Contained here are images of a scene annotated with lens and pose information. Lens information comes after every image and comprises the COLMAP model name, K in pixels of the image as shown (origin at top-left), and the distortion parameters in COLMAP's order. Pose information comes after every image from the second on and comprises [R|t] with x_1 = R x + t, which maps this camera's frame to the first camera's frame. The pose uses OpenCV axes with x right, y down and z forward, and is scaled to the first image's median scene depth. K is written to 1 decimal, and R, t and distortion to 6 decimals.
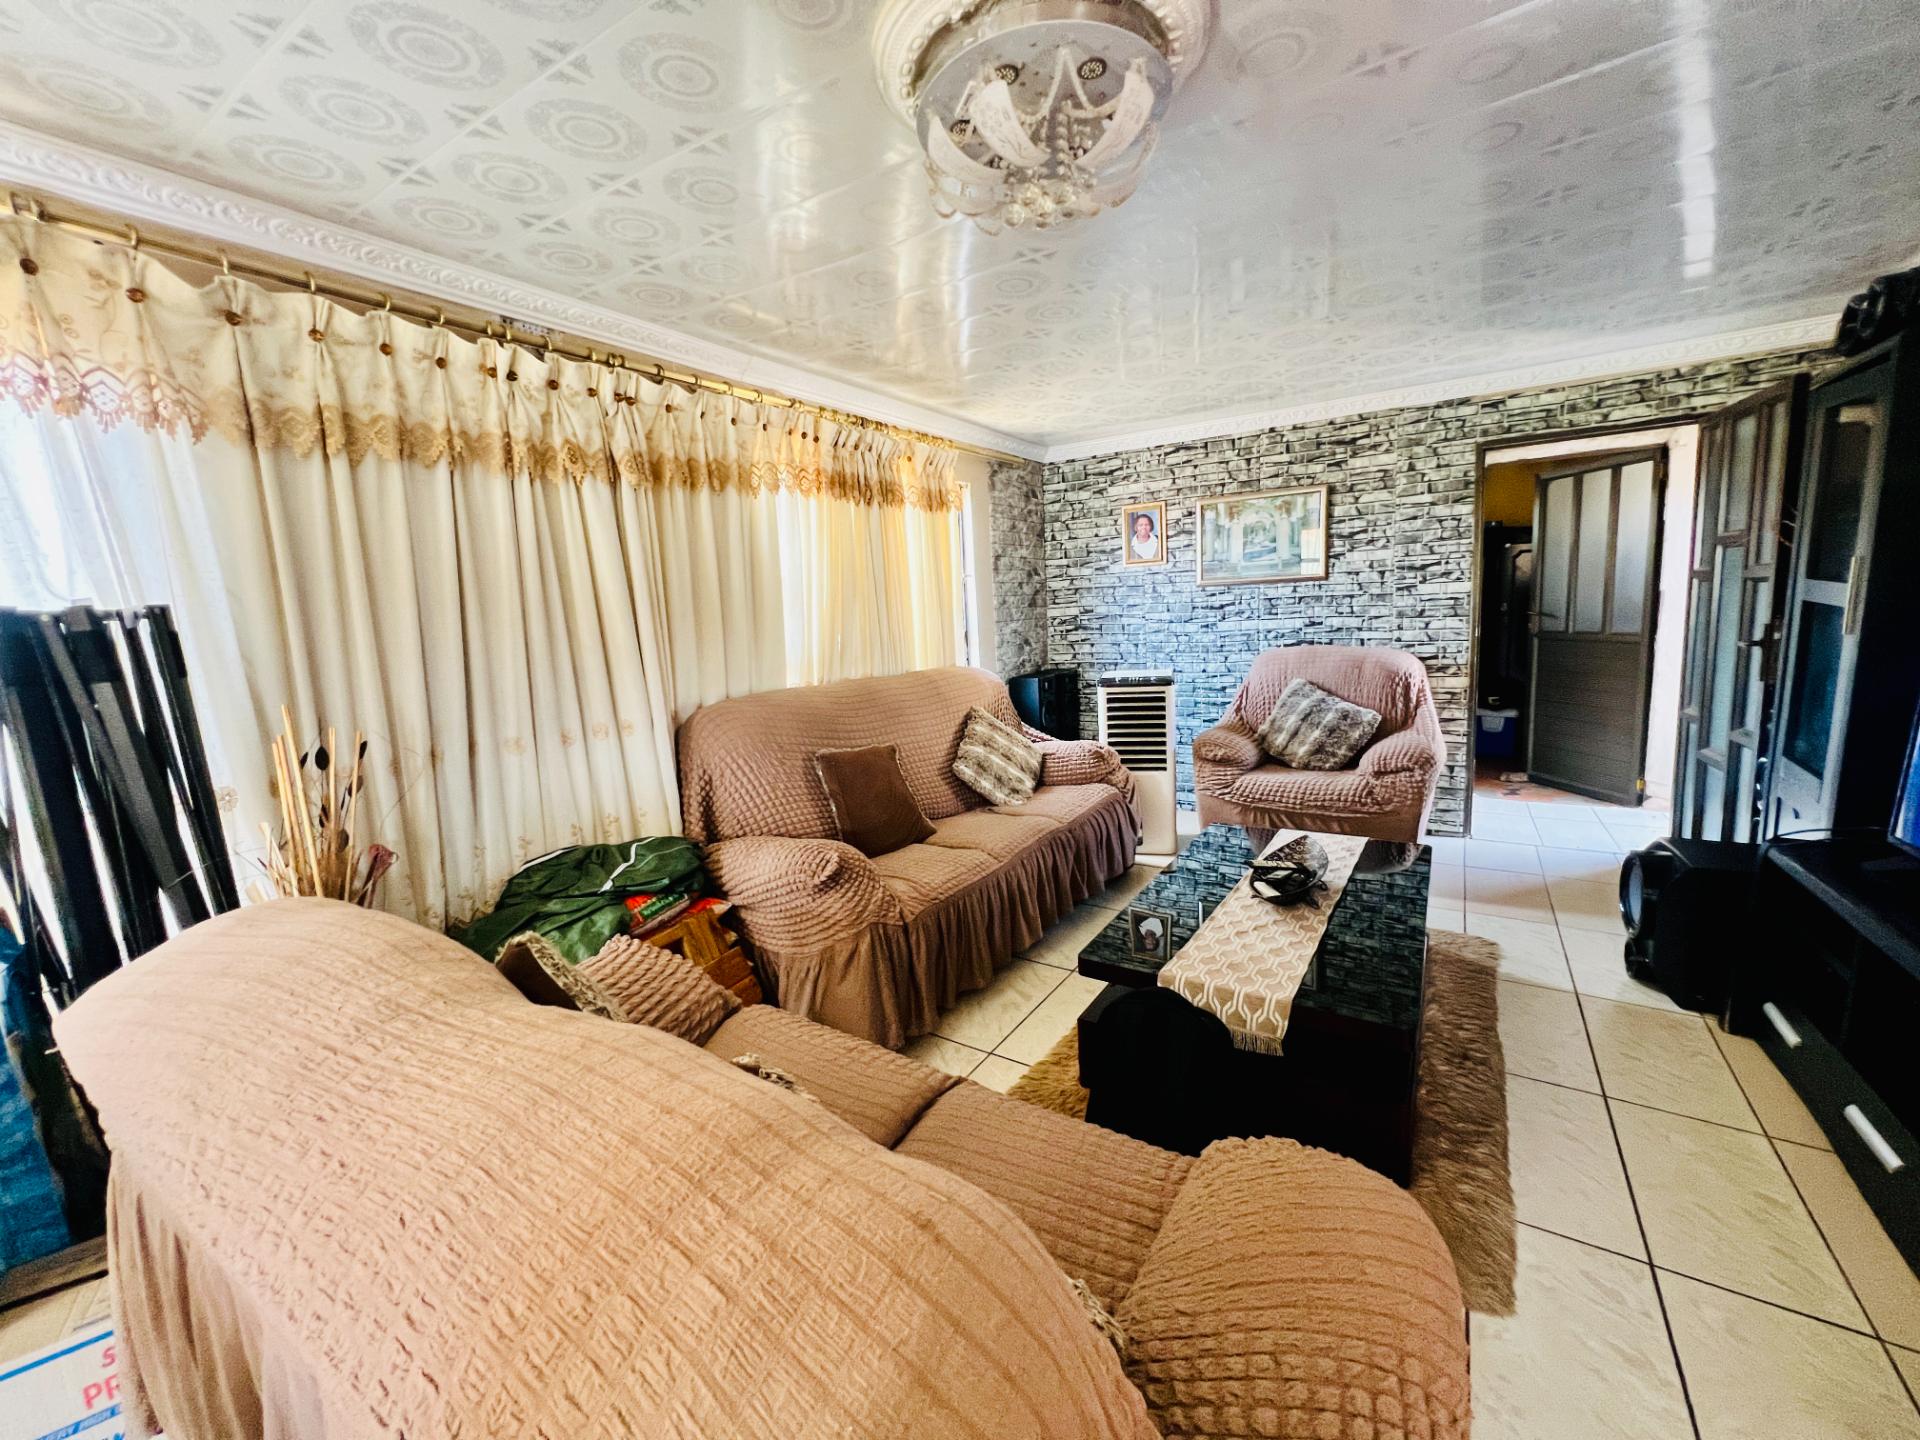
lens RADIAL K [[768.4, 0, 958.0], [0, 768.4, 716.3], [0, 0, 1]] dist [-0.002906, 0.000869]
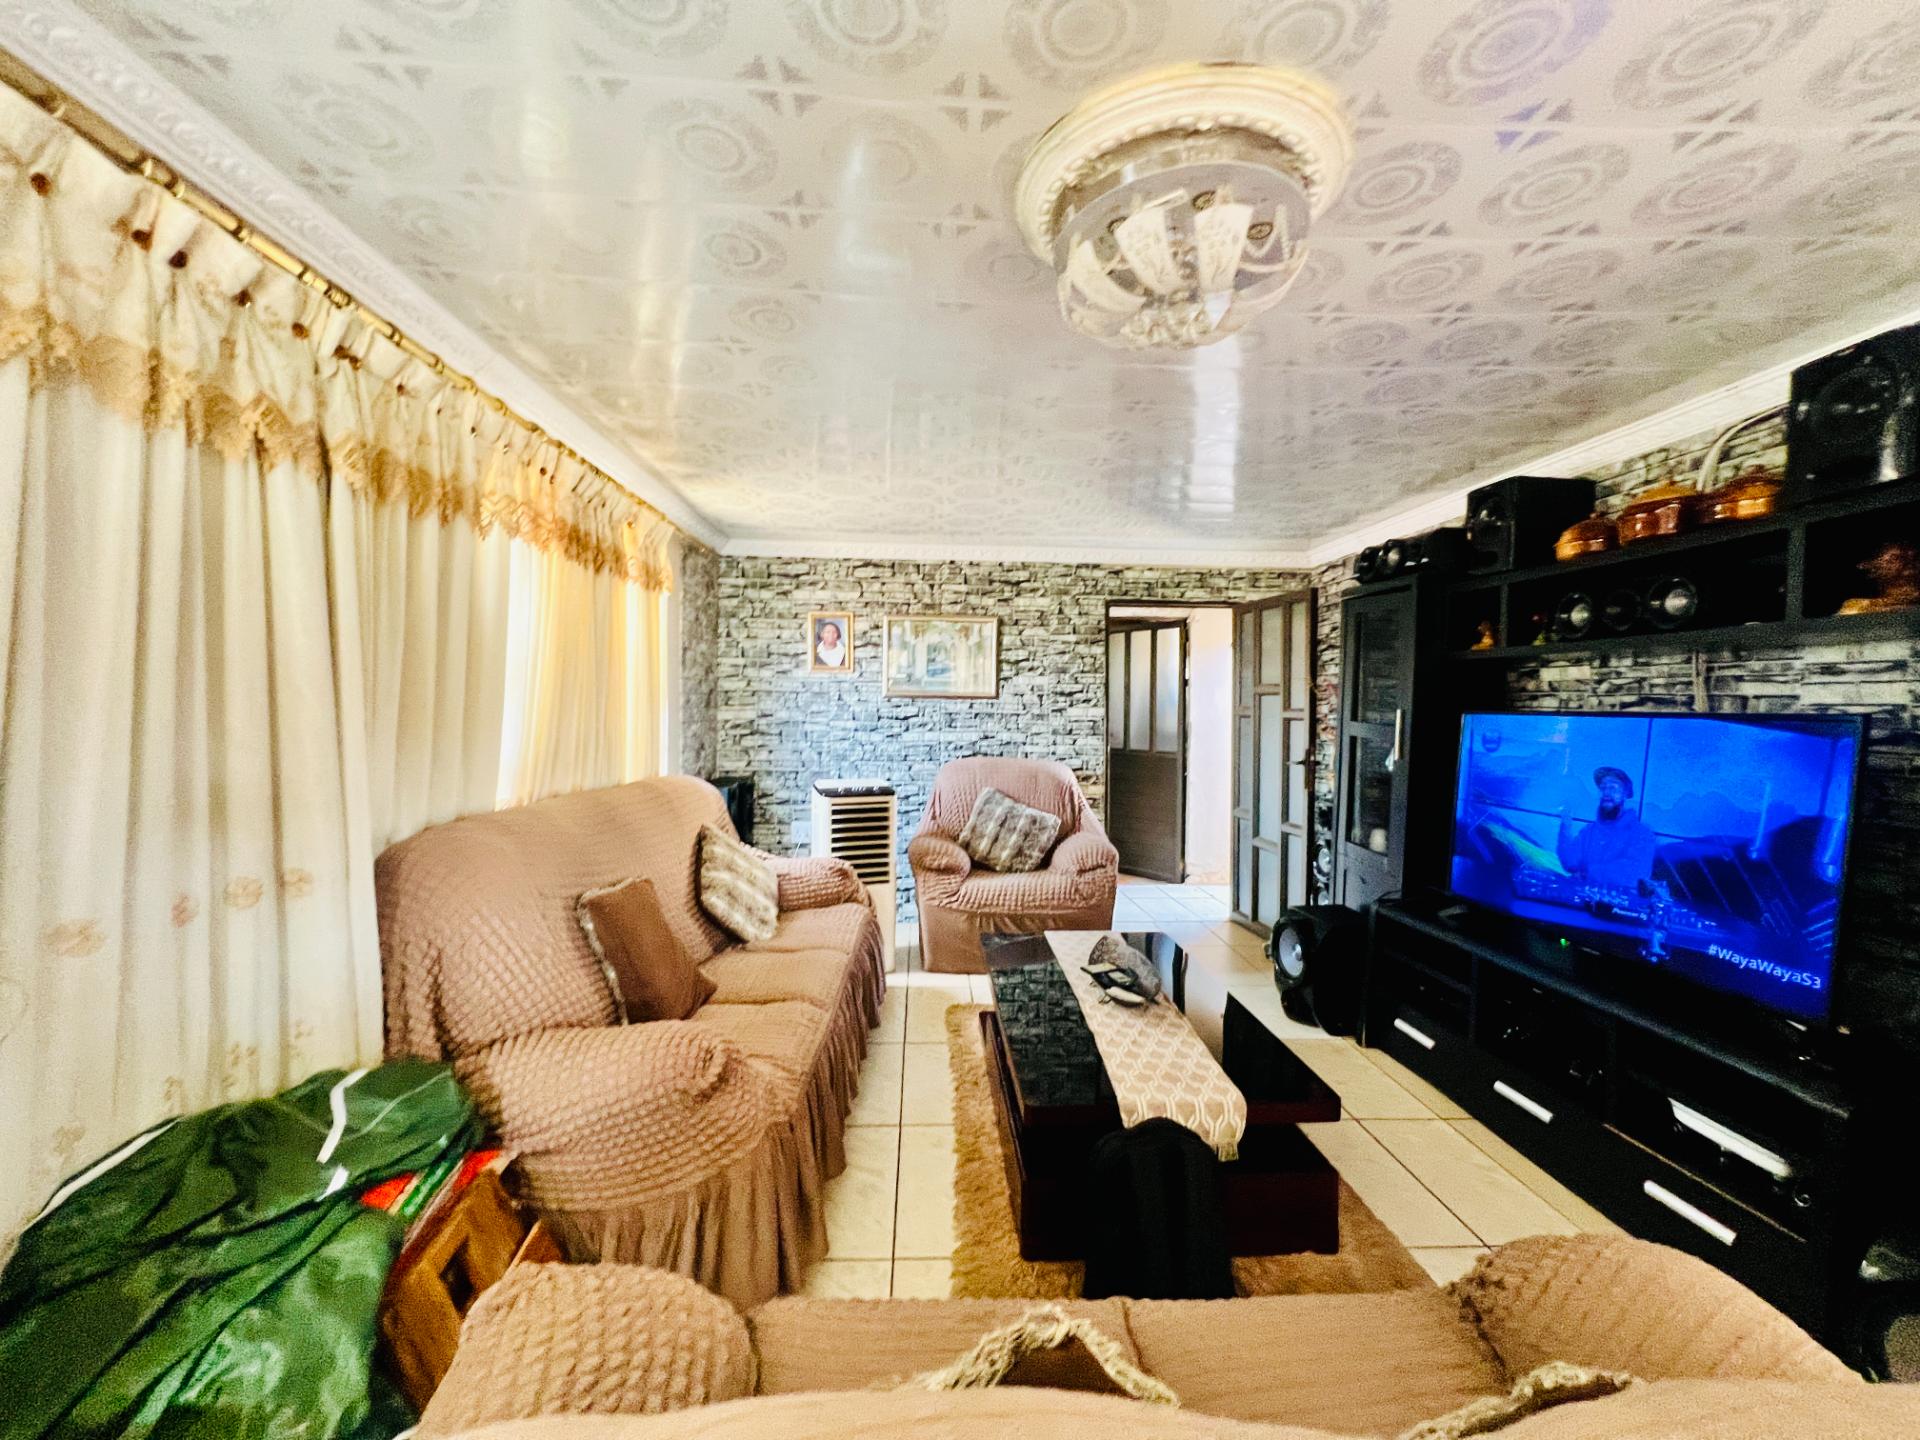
lens RADIAL K [[768.4, 0, 958.0], [0, 768.4, 716.3], [0, 0, 1]] dist [-0.002906, 0.000869]
pose [[0.811297, 0.048729, 0.582600, -0.264864], [0.030763, 0.991582, -0.125776, -0.015730], [-0.583825, 0.119964, 0.802968, 0.160618]]
